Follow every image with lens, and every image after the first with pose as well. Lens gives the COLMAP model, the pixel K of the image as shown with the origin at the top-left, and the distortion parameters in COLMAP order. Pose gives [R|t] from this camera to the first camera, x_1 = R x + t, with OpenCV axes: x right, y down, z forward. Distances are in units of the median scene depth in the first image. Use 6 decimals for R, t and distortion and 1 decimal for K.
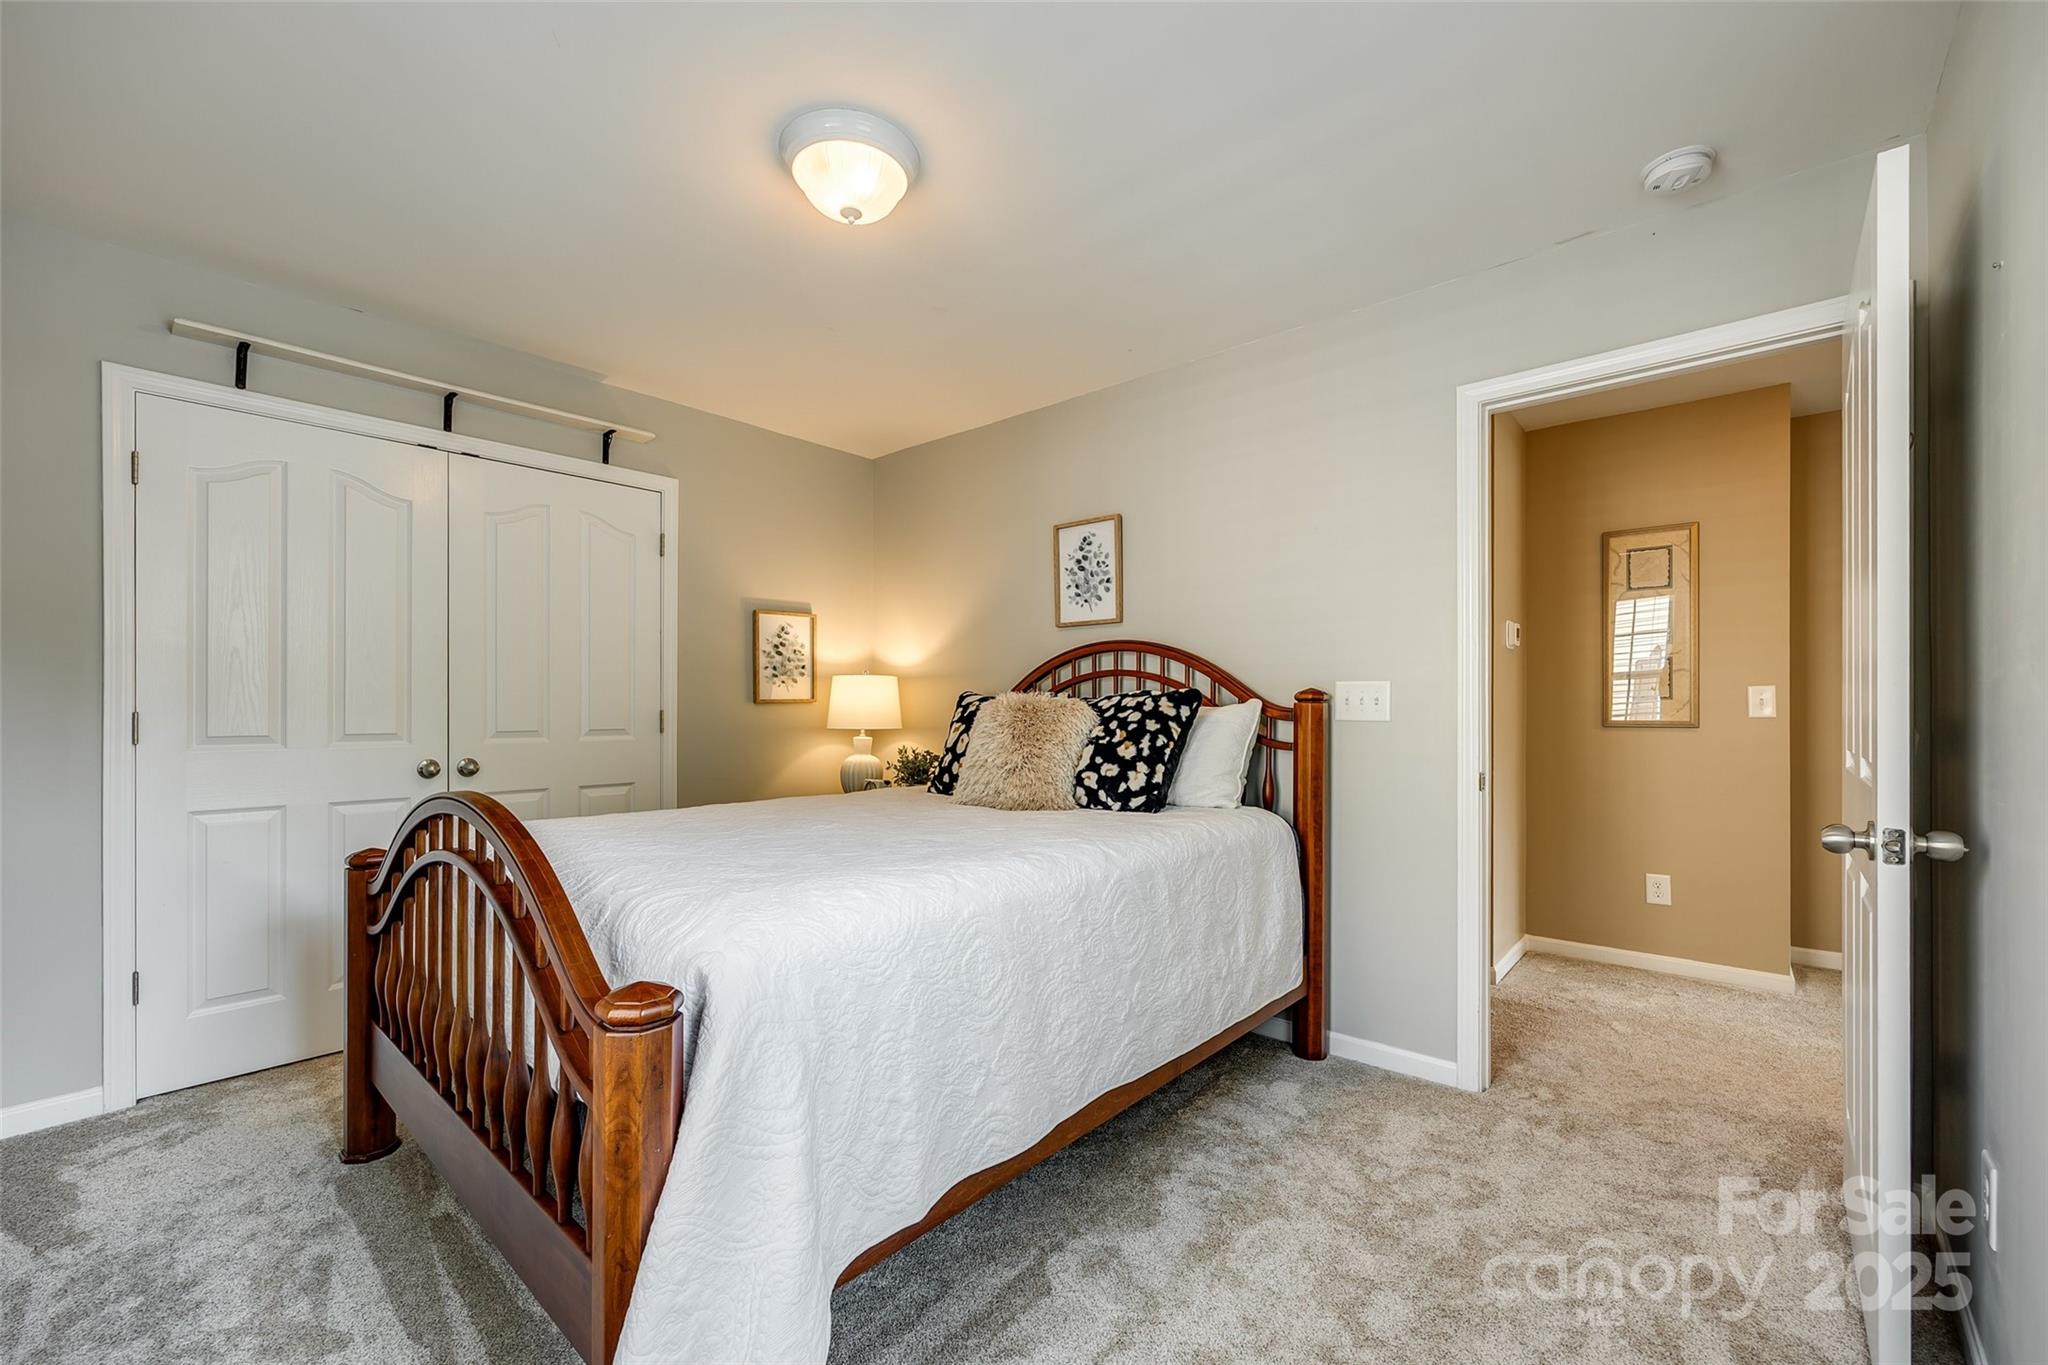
lens RADIAL K [[838.9, 0, 1022.3], [0, 838.9, 709.5], [0, 0, 1]] dist [-0.000584, -0.000084]
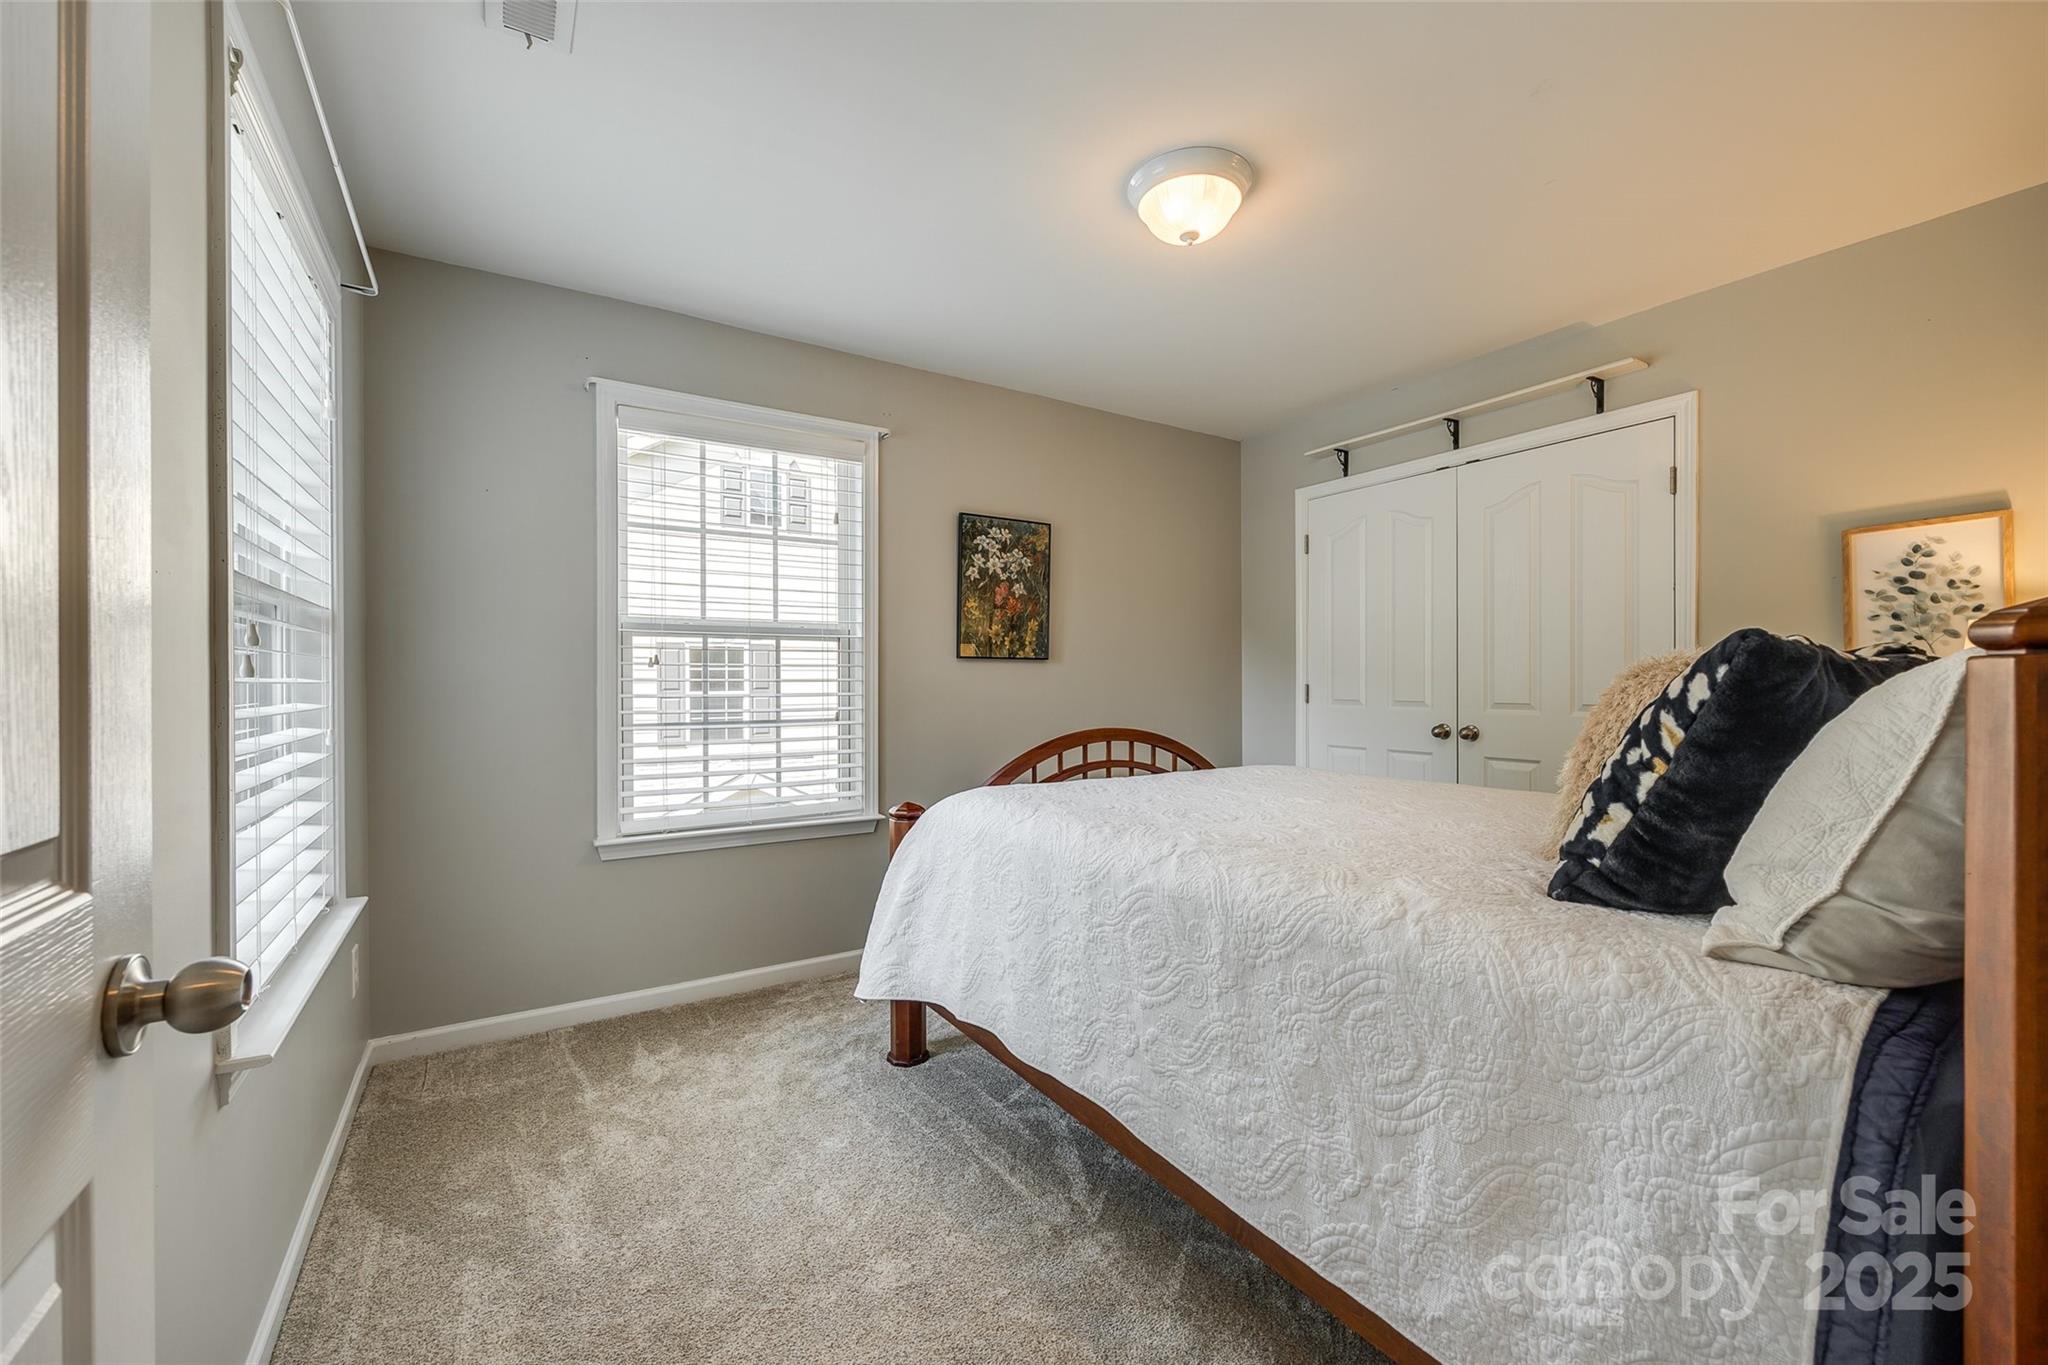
lens RADIAL K [[838.9, 0, 1024.4], [0, 838.9, 681.1], [0, 0, 1]] dist [-0.000584, -0.000084]
pose [[-0.279216, -0.001258, -0.960228, 0.630639], [-0.001054, 0.999999, -0.001004, -0.000915], [0.960228, 0.000731, -0.279217, 0.746164]]
